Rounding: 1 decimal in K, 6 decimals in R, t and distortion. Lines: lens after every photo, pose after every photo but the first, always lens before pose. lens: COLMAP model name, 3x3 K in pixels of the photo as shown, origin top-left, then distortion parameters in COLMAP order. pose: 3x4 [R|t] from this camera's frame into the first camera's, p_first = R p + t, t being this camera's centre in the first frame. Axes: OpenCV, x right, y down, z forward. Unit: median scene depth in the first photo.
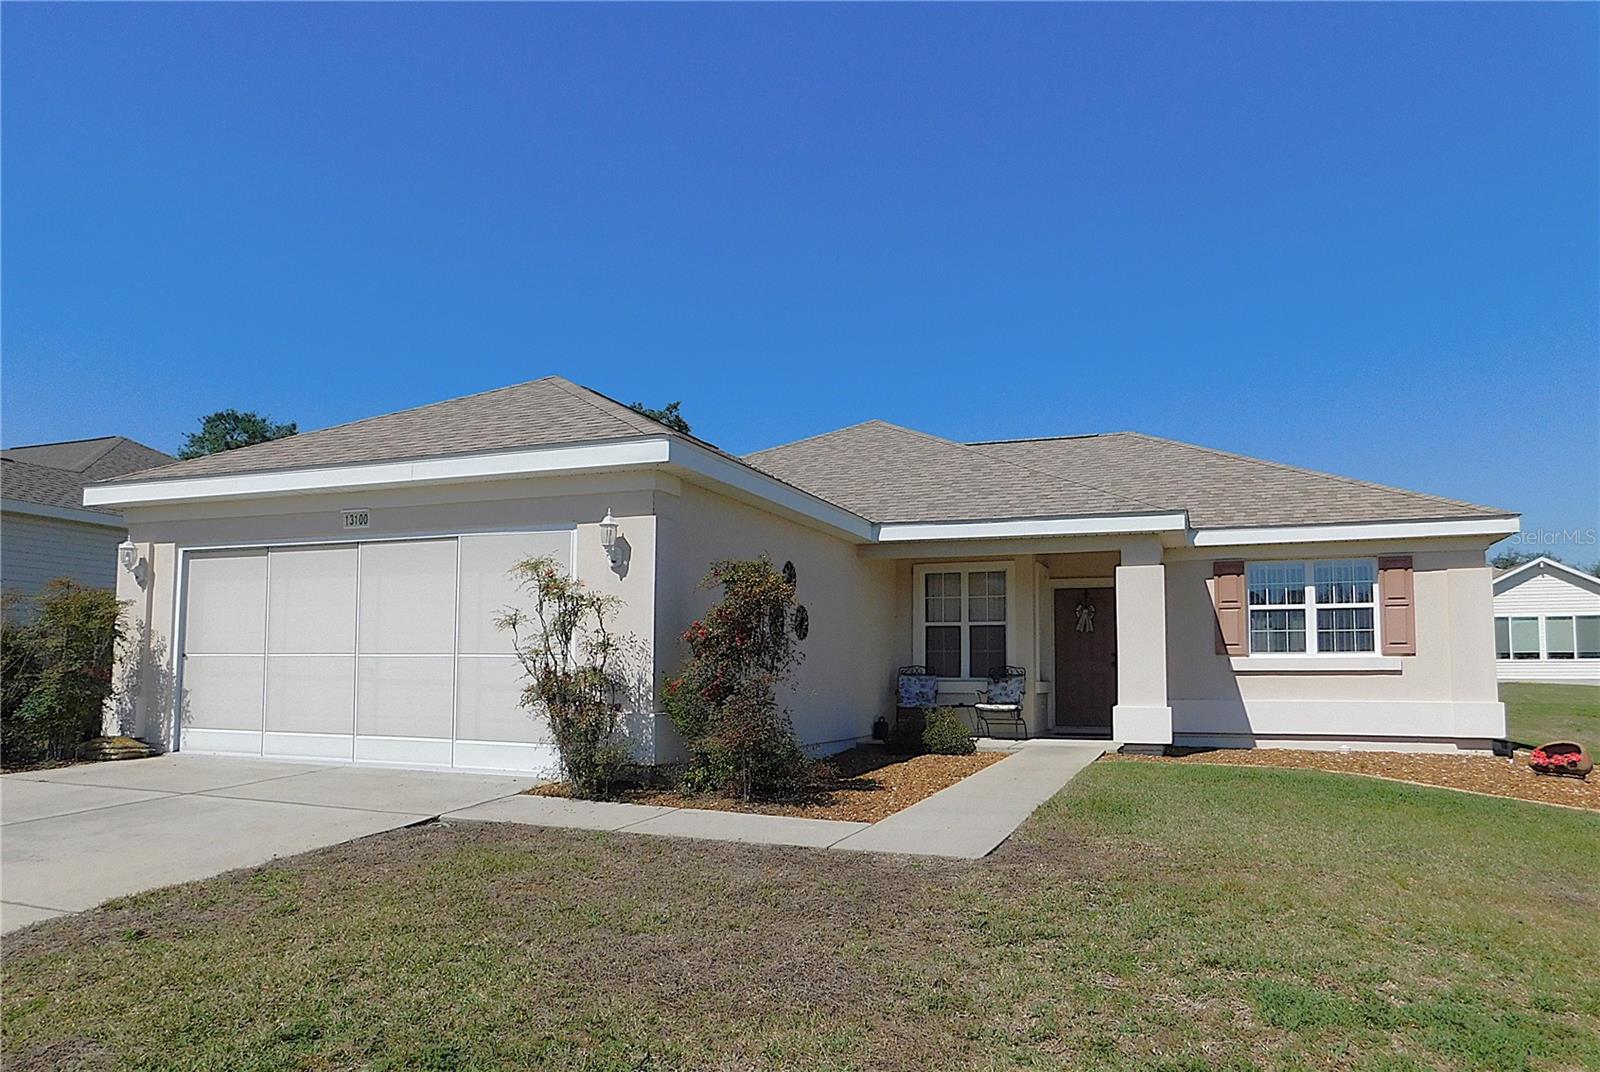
lens RADIAL K [[1077.6, 0, 803.3], [0, 1077.6, 606.3], [0, 0, 1]] dist [-0.050768, 0.031407]
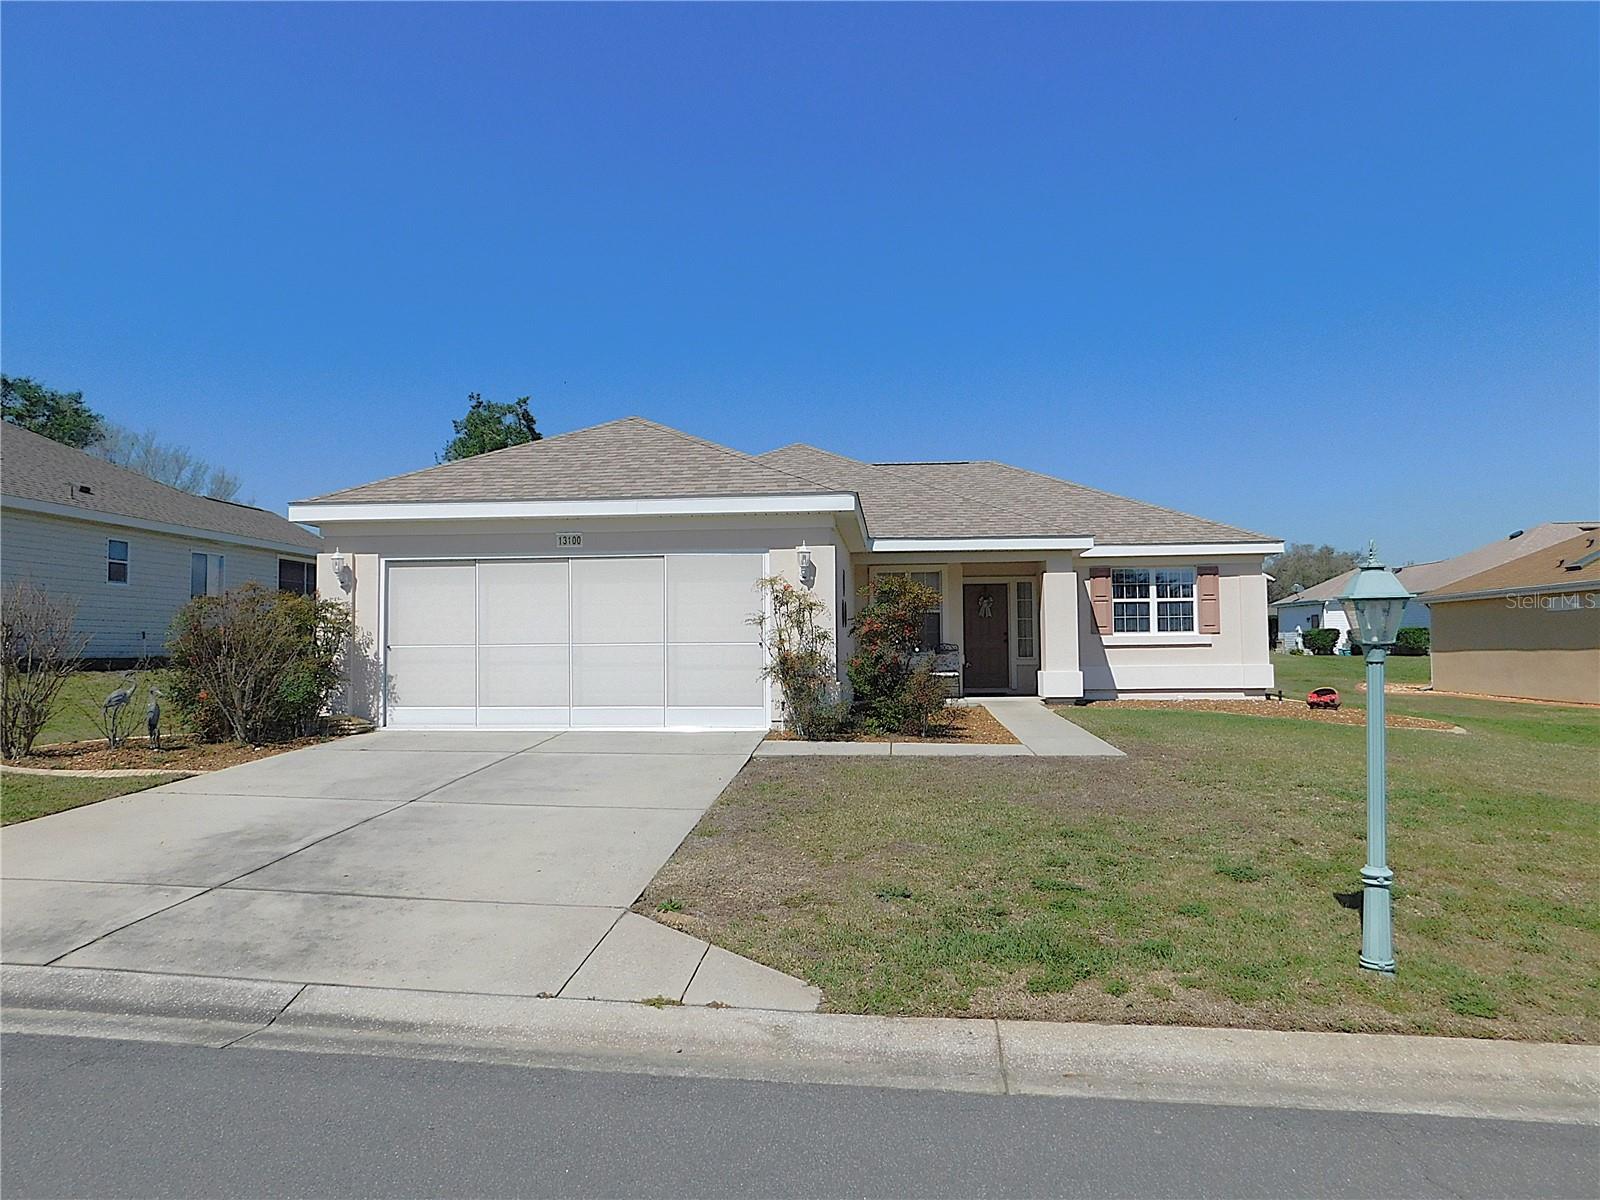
lens RADIAL K [[1092.9, 0, 808.7], [0, 1092.9, 613.9], [0, 0, 1]] dist [-0.067222, 0.056437]
pose [[0.955371, -0.006572, 0.295336, -0.413098], [-0.002842, 0.999502, 0.031434, -0.026840], [-0.295395, -0.030870, 0.954876, -0.269905]]
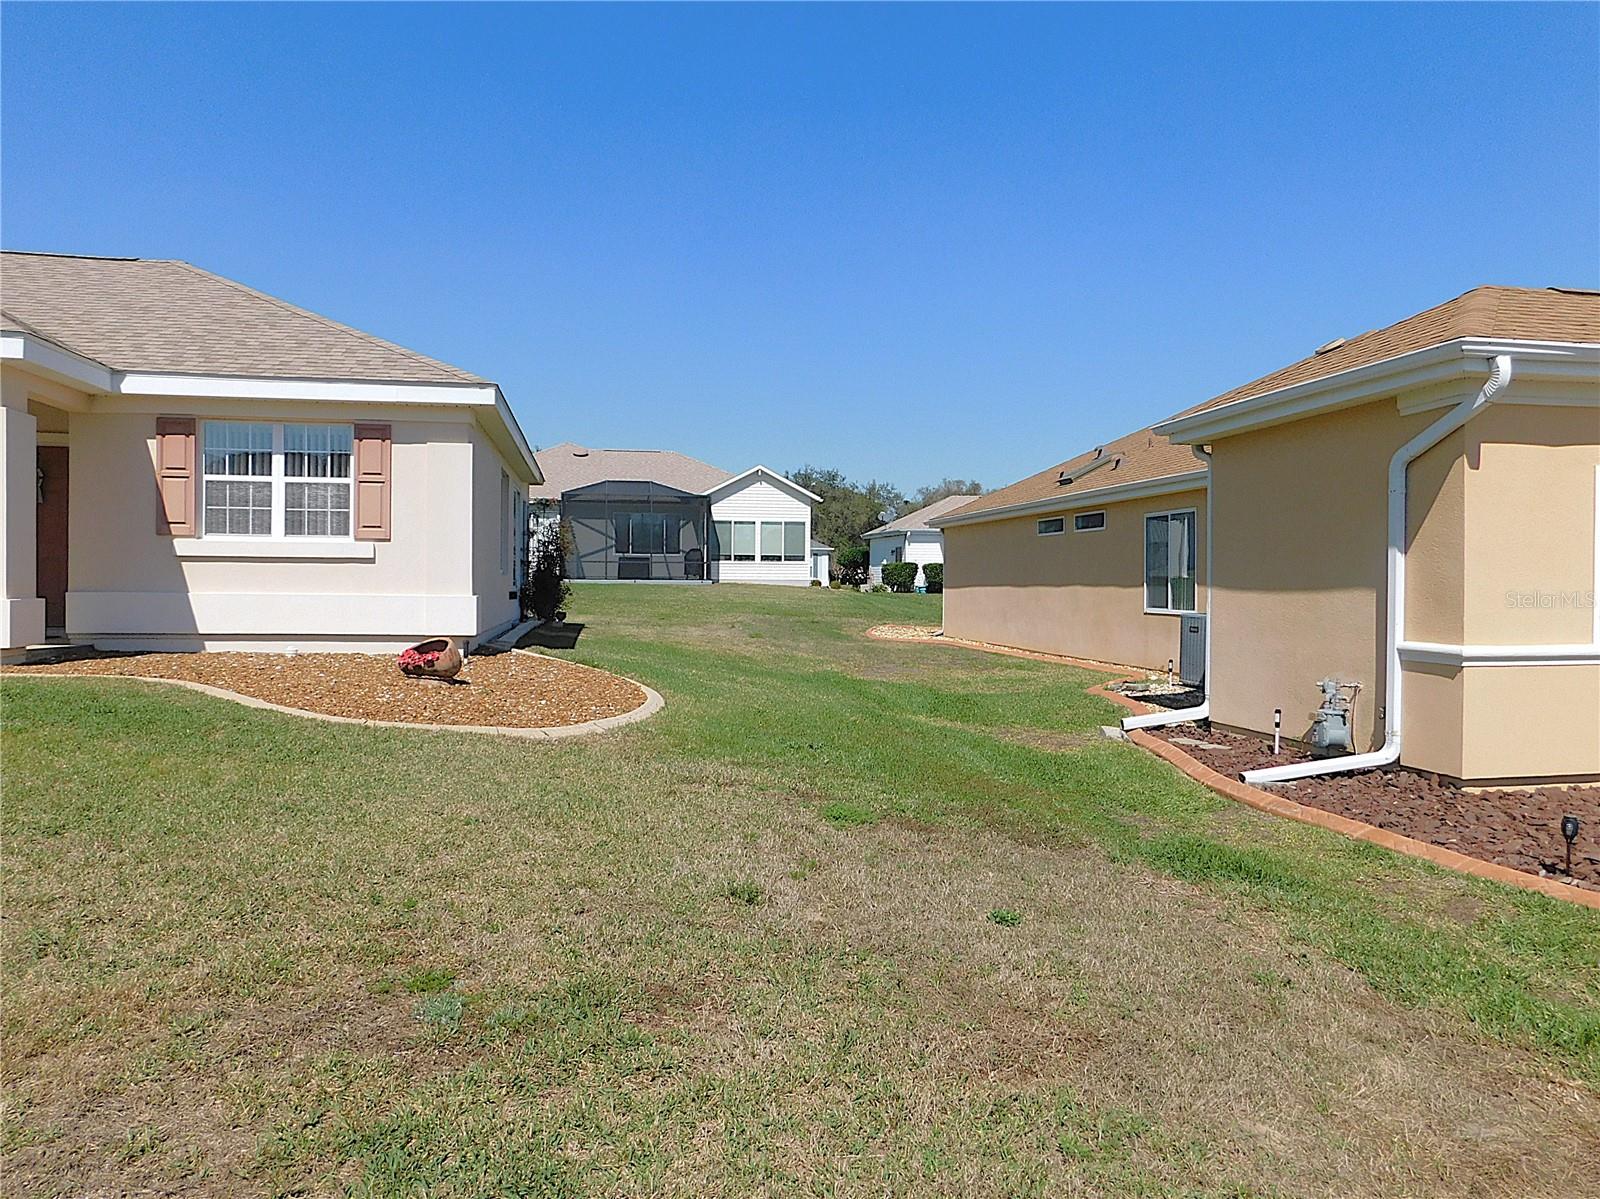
lens RADIAL K [[1092.9, 0, 800.9], [0, 1092.9, 597.2], [0, 0, 1]] dist [-0.067222, 0.056437]
pose [[0.856715, -0.000291, 0.515790, 0.403281], [-0.042306, 0.996591, 0.070831, 0.015257], [-0.514052, -0.082503, 0.853782, 0.074227]]
